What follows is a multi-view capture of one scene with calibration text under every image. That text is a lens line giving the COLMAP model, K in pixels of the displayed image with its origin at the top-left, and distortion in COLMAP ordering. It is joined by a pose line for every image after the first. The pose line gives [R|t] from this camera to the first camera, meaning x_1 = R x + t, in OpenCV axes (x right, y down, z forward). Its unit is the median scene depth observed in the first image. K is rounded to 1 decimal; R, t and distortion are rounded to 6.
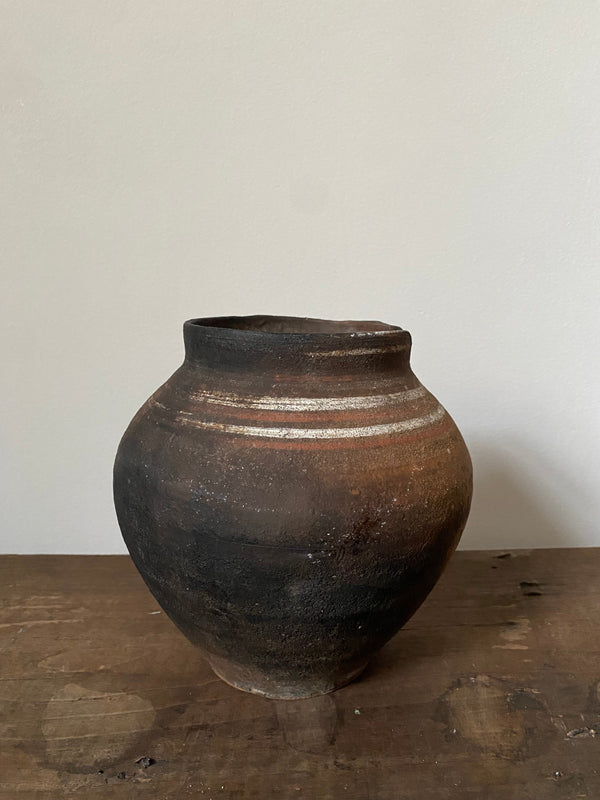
lens RADIAL K [[586.0, 0, 302.3], [0, 586.0, 398.8], [0, 0, 1]] dist [-0.008880, -0.009872]
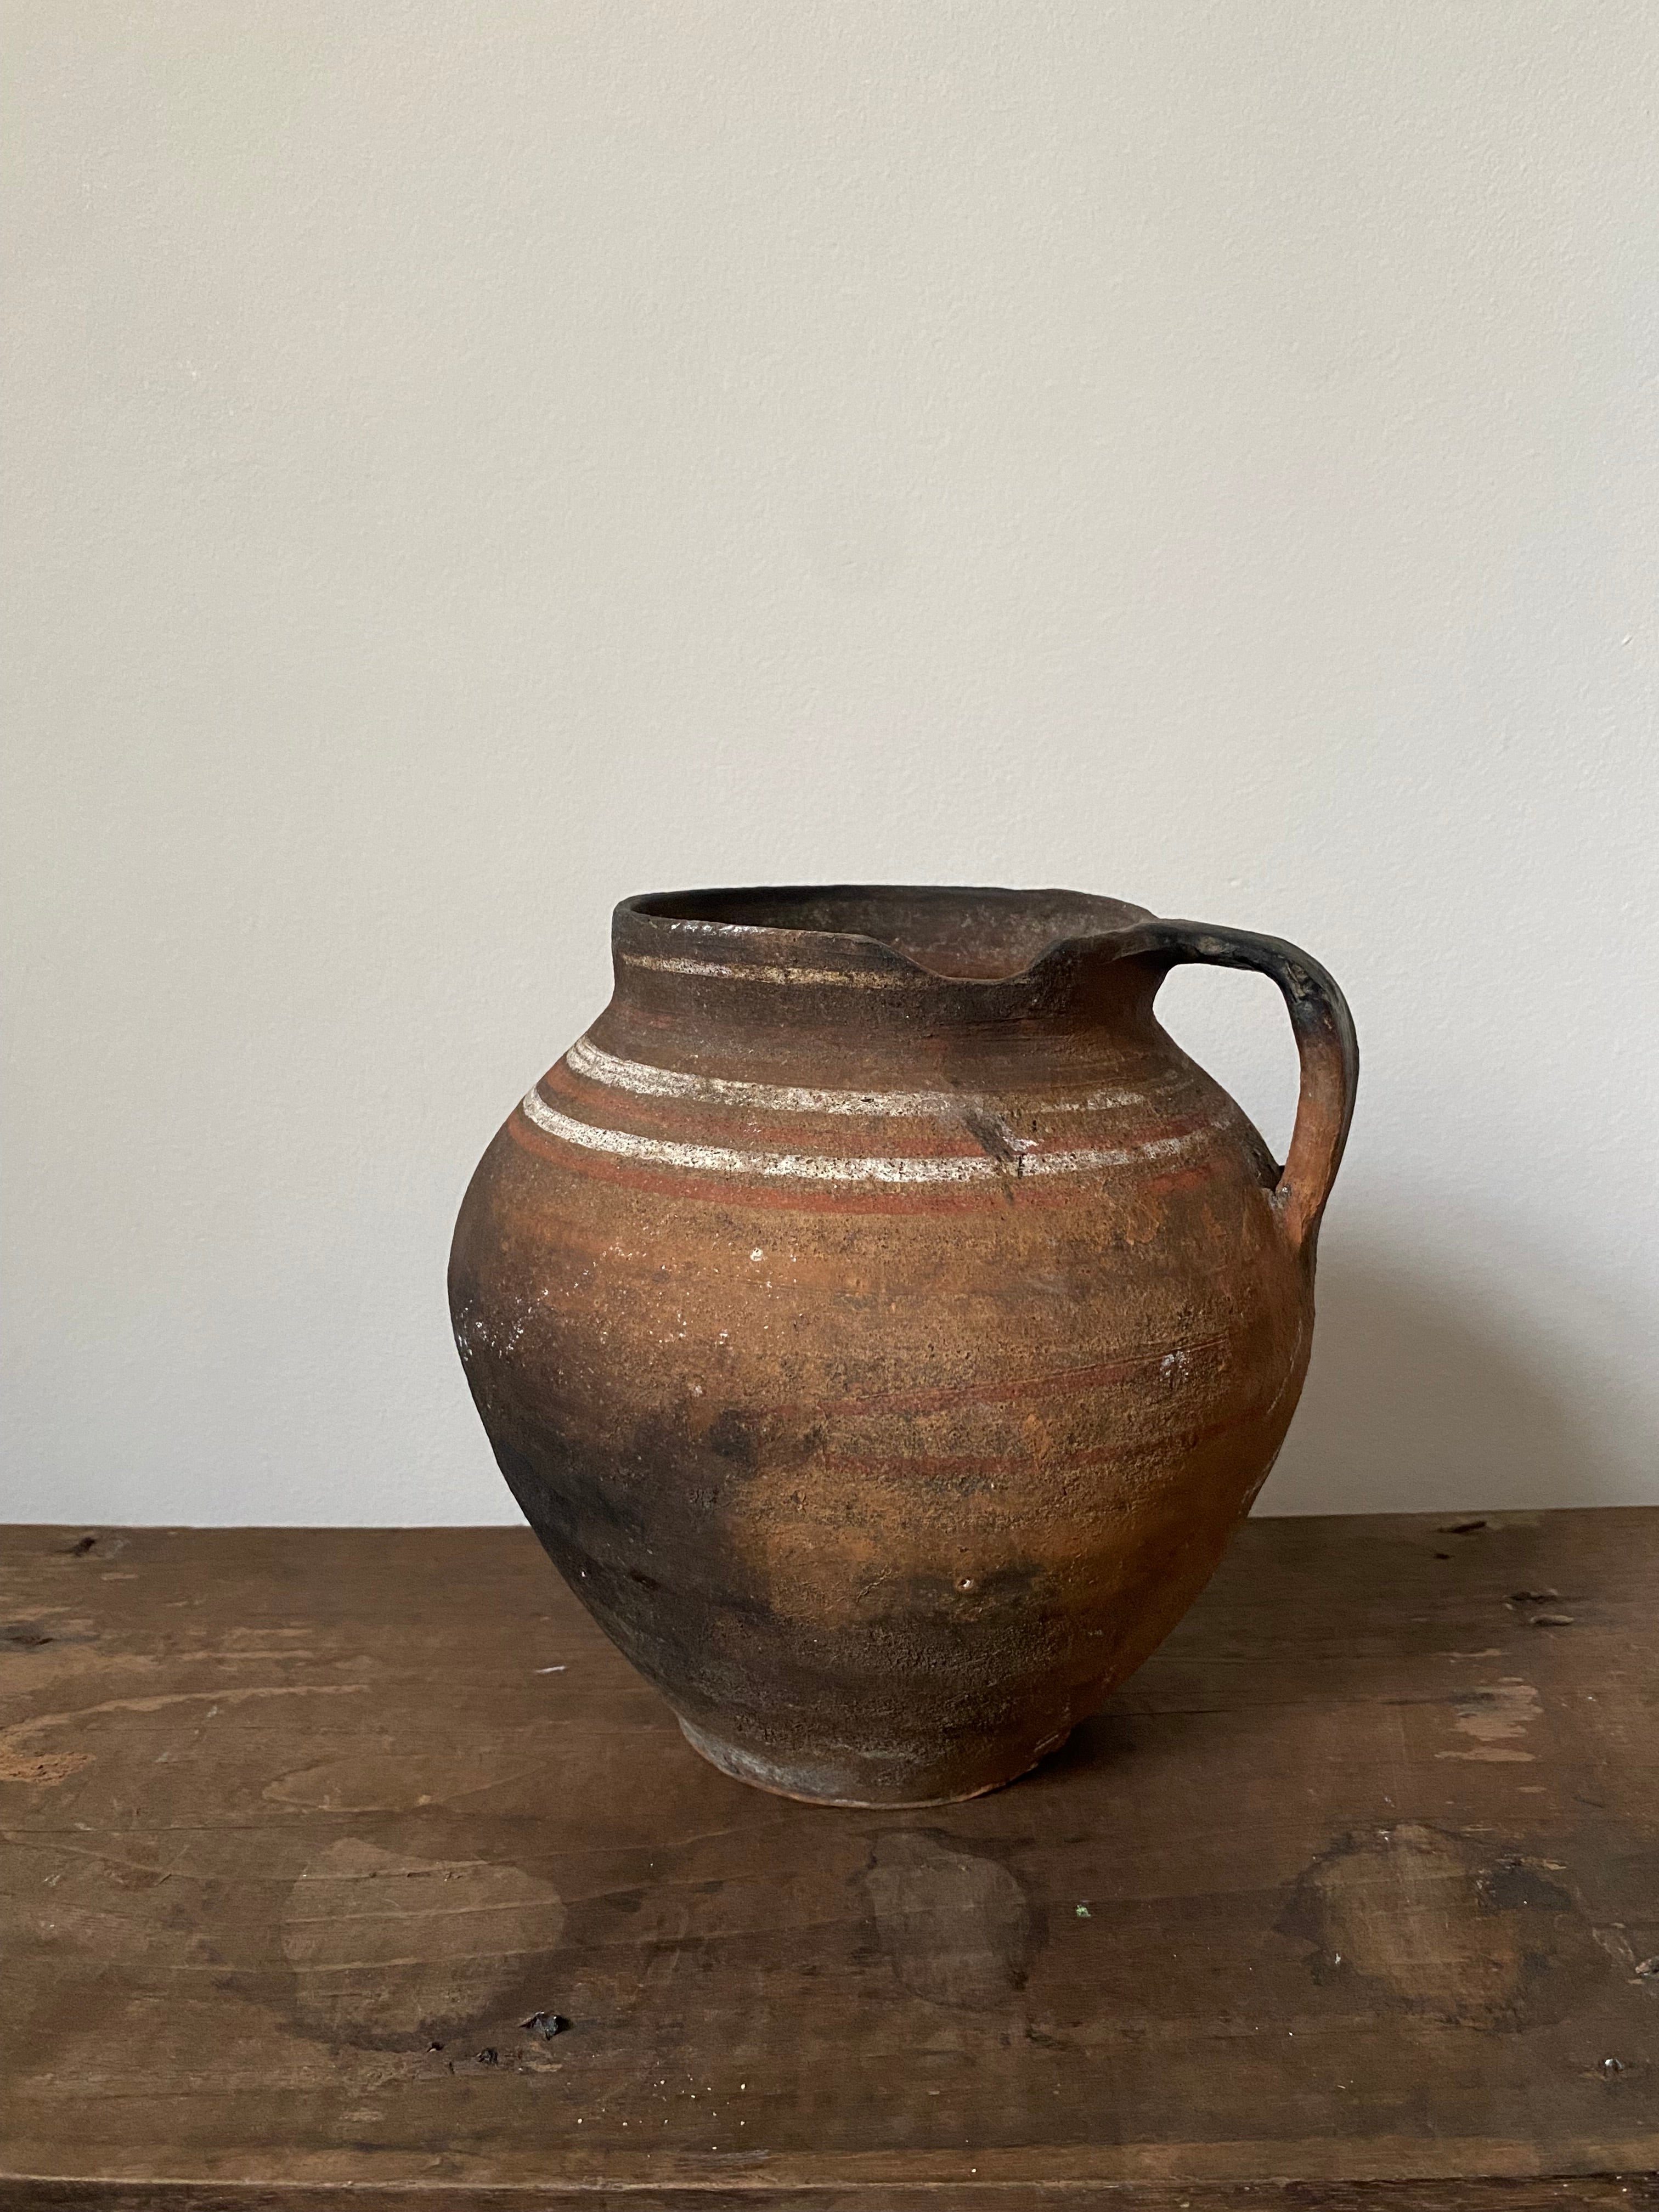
lens RADIAL K [[1620.3, 0, 833.1], [0, 1620.3, 1099.9], [0, 0, 1]] dist [-0.008880, -0.009872]
pose [[0.998816, -0.014683, -0.046379, -0.013241], [0.013593, 0.999626, -0.023736, 0.022260], [0.046710, 0.023078, 0.998642, -0.087672]]
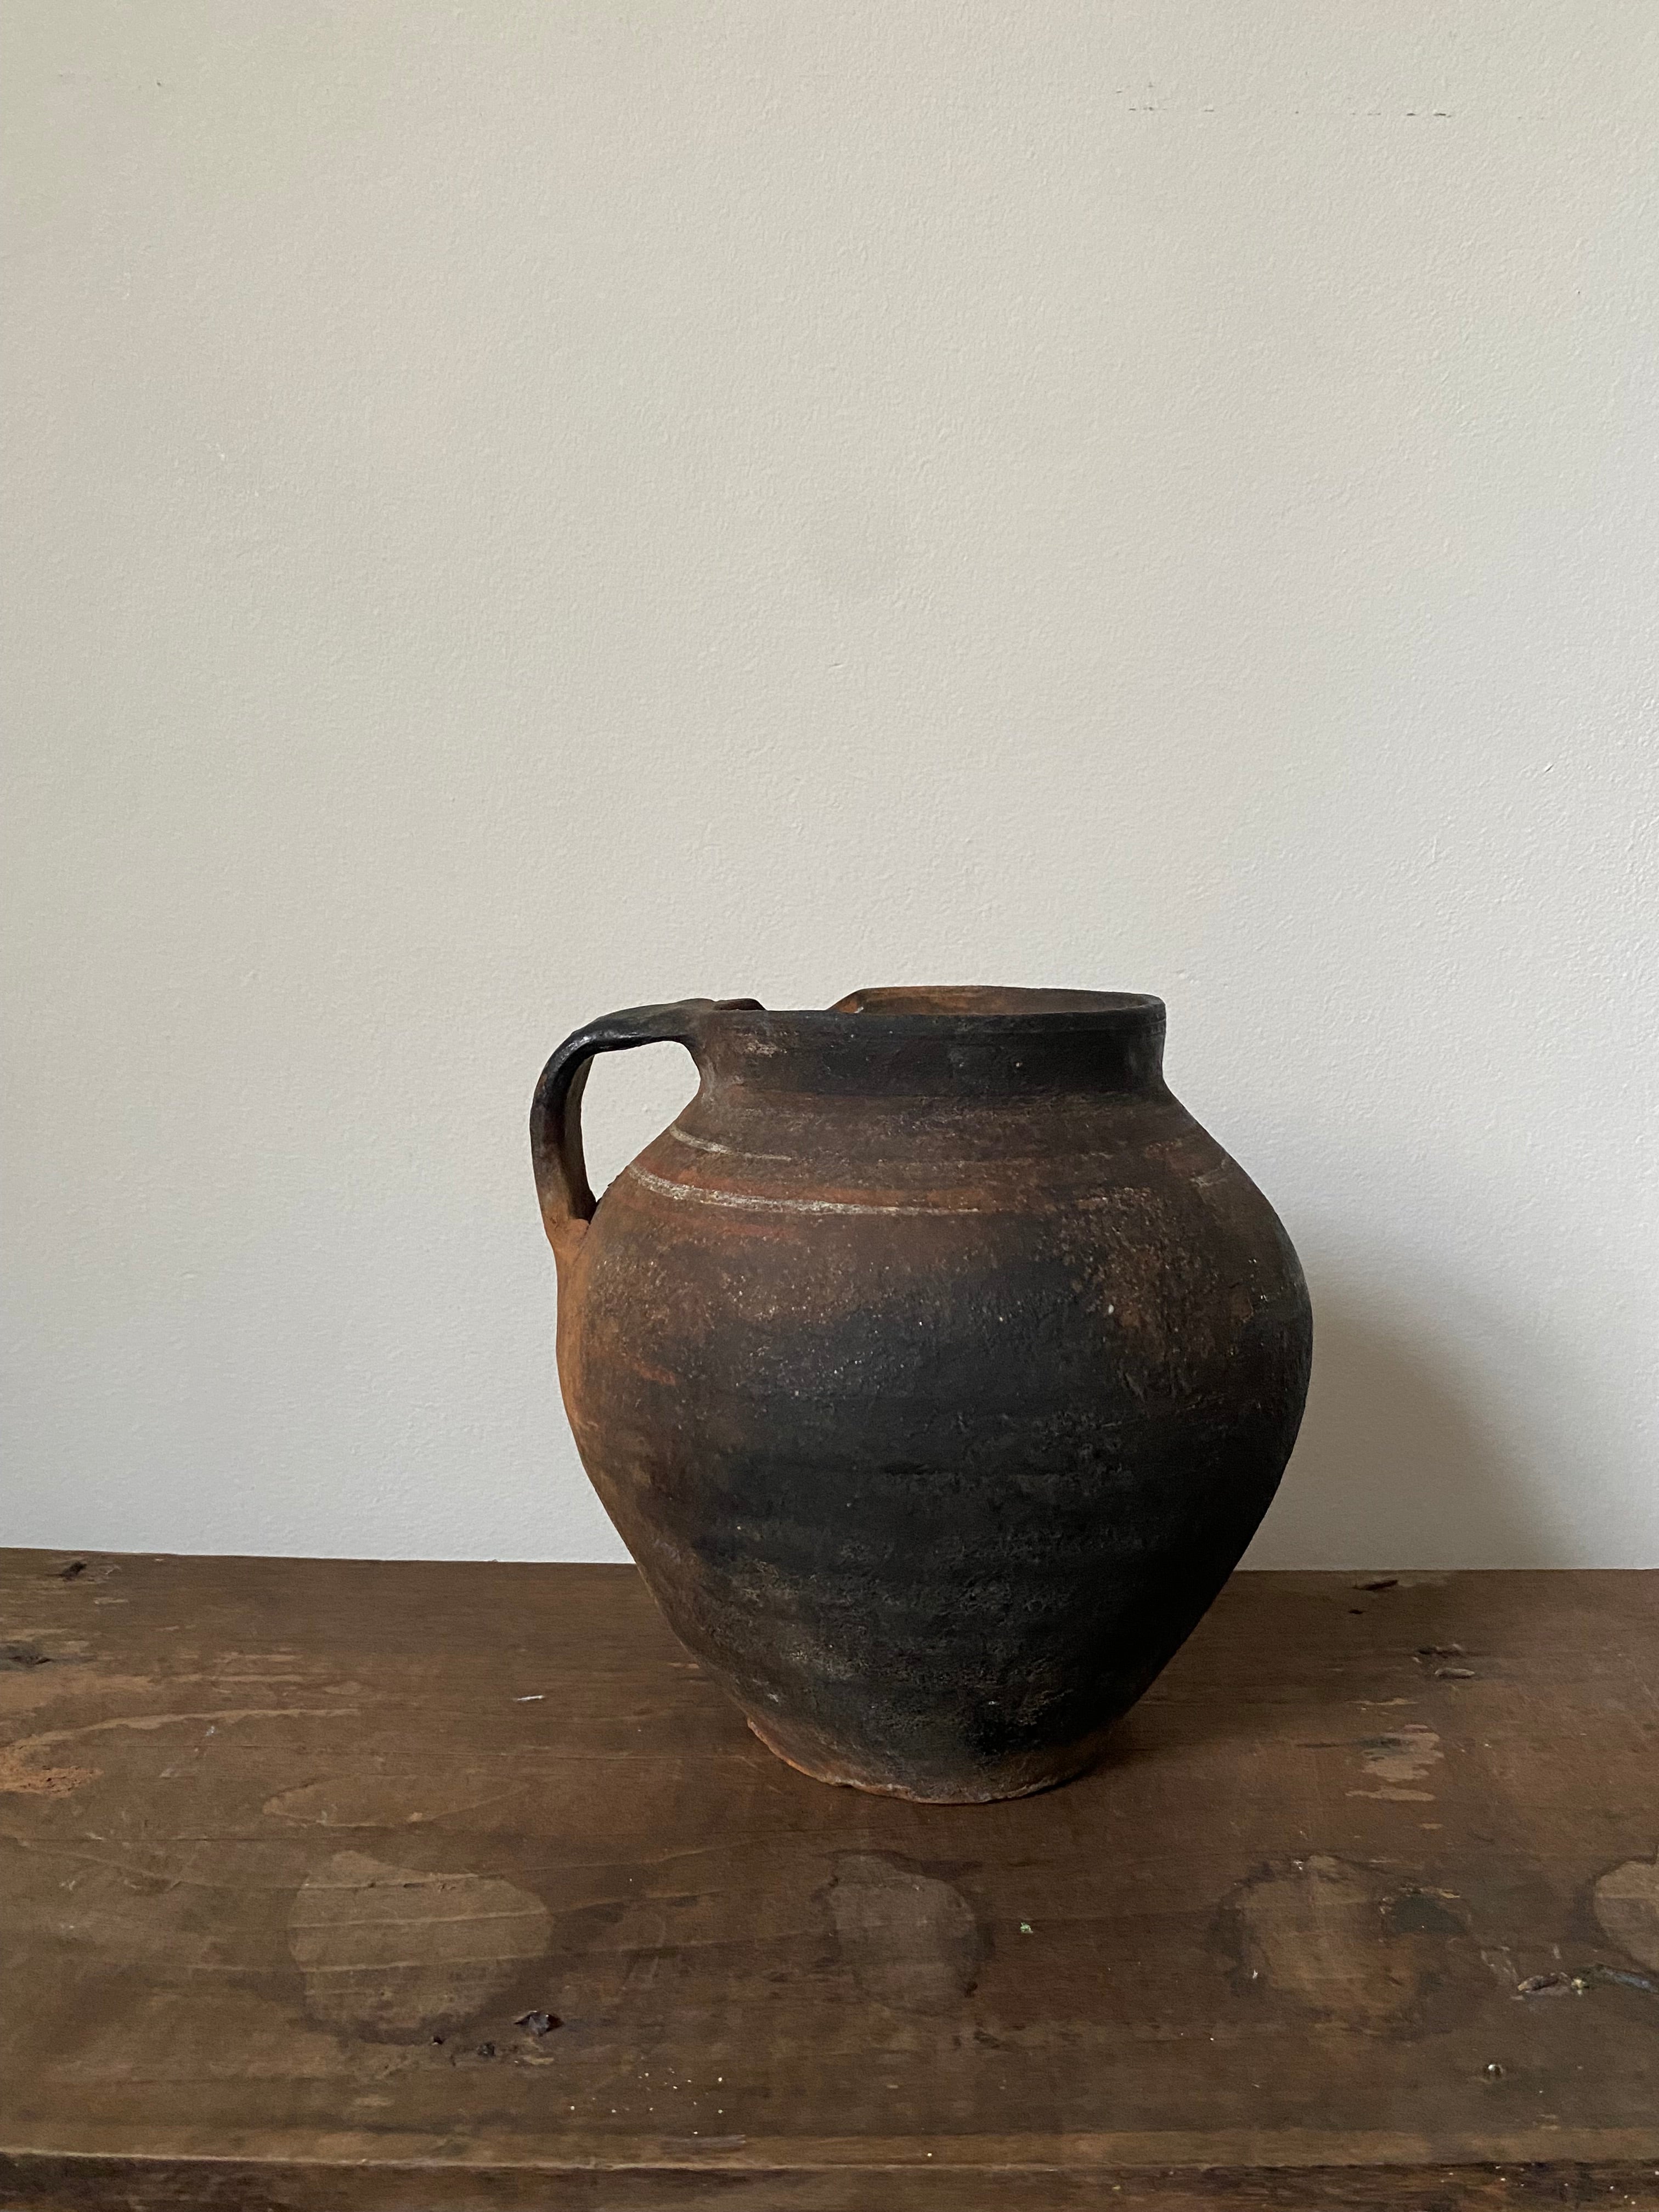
lens RADIAL K [[1620.3, 0, 833.6], [0, 1620.3, 1100.7], [0, 0, 1]] dist [-0.008880, -0.009872]
pose [[0.999770, 0.020720, -0.005530, -0.051493], [-0.020959, 0.998661, -0.047304, -0.006788], [0.004543, 0.047409, 0.998865, -0.202633]]
